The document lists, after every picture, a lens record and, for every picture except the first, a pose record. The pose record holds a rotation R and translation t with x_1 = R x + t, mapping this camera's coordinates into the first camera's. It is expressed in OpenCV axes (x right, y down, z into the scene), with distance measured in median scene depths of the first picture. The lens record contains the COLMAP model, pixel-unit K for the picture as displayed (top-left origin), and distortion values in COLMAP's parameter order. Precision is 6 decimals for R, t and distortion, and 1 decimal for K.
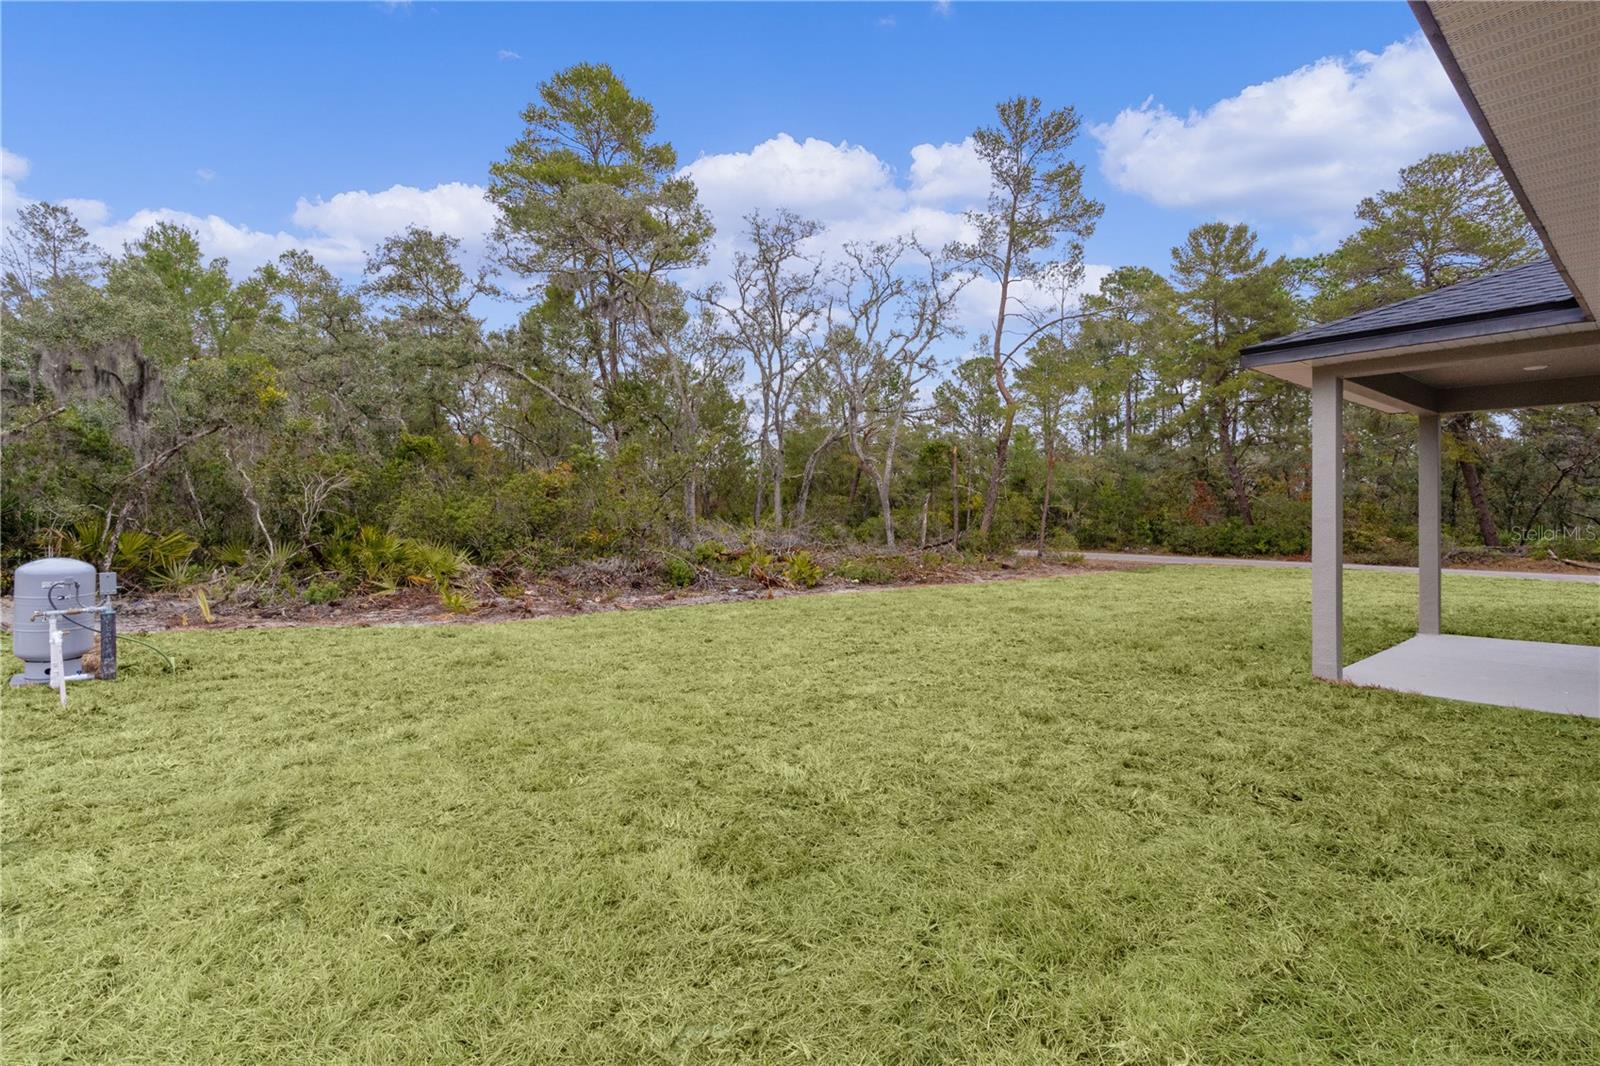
lens RADIAL K [[771.6, 0, 802.2], [0, 771.6, 520.3], [0, 0, 1]] dist [0.002715, 0.000105]
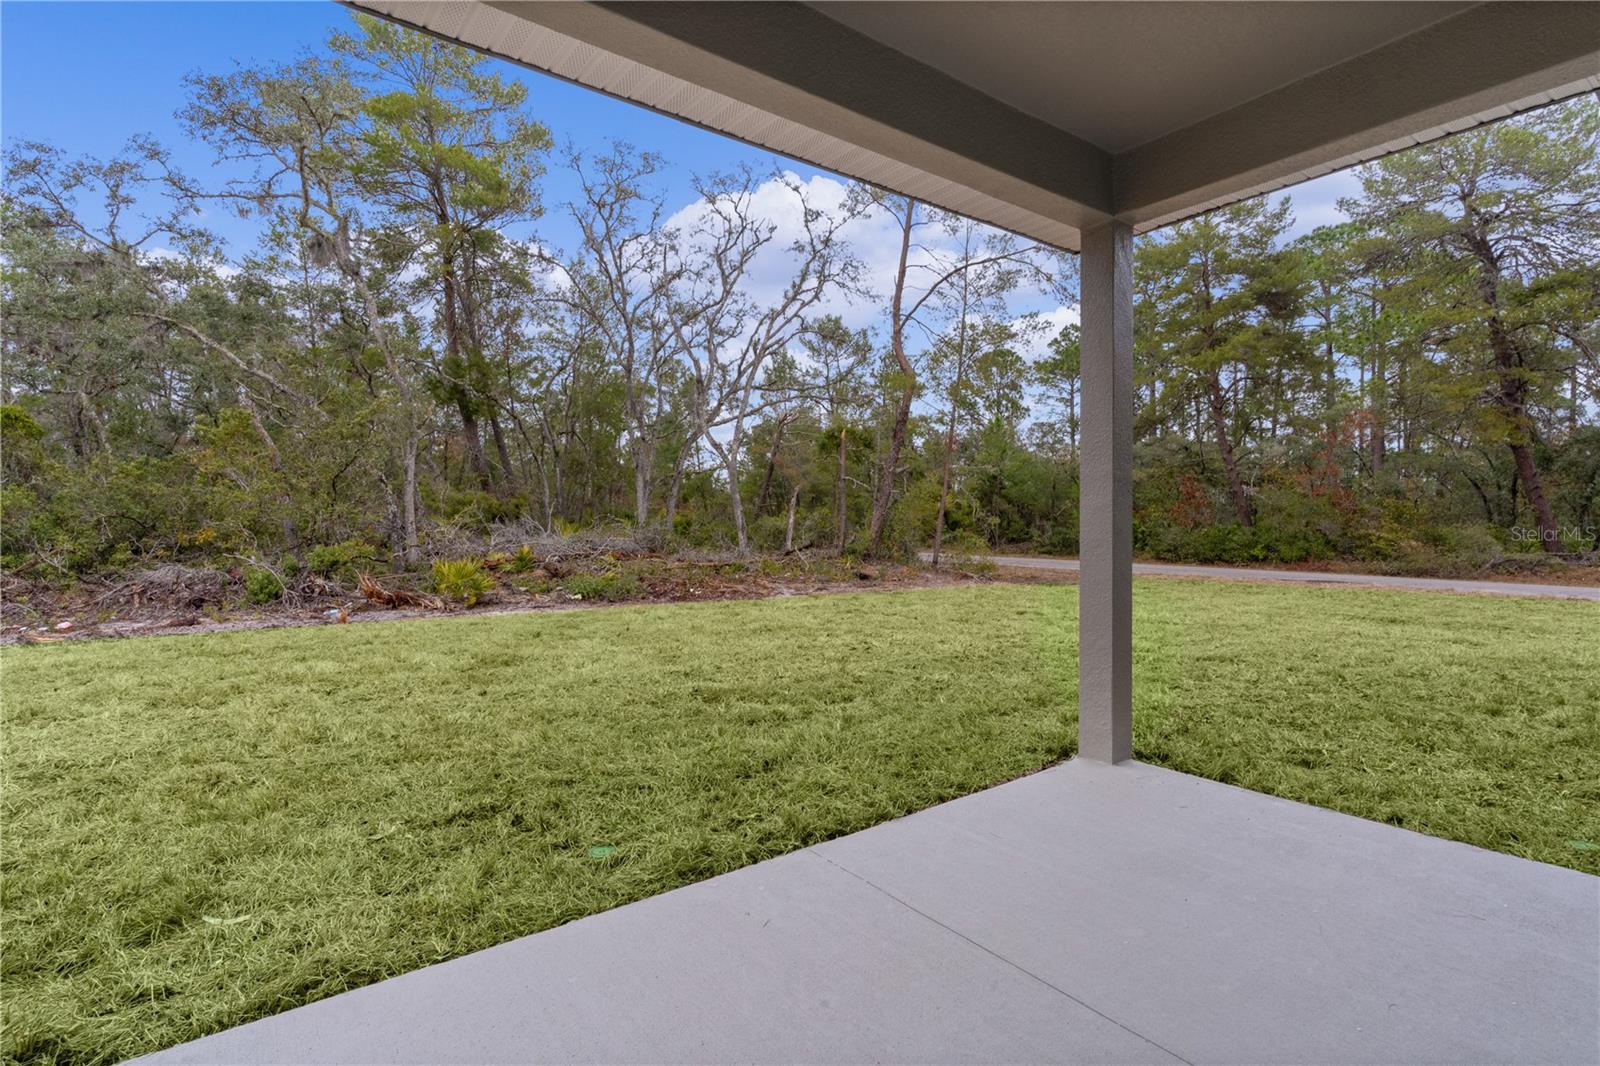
lens RADIAL K [[771.6, 0, 800.9], [0, 771.6, 529.5], [0, 0, 1]] dist [0.002715, 0.000105]
pose [[0.997149, 0.000386, -0.075451, 0.190506], [-0.000062, 0.999991, 0.004299, 0.006902], [0.075452, -0.004282, 0.997140, 0.161476]]
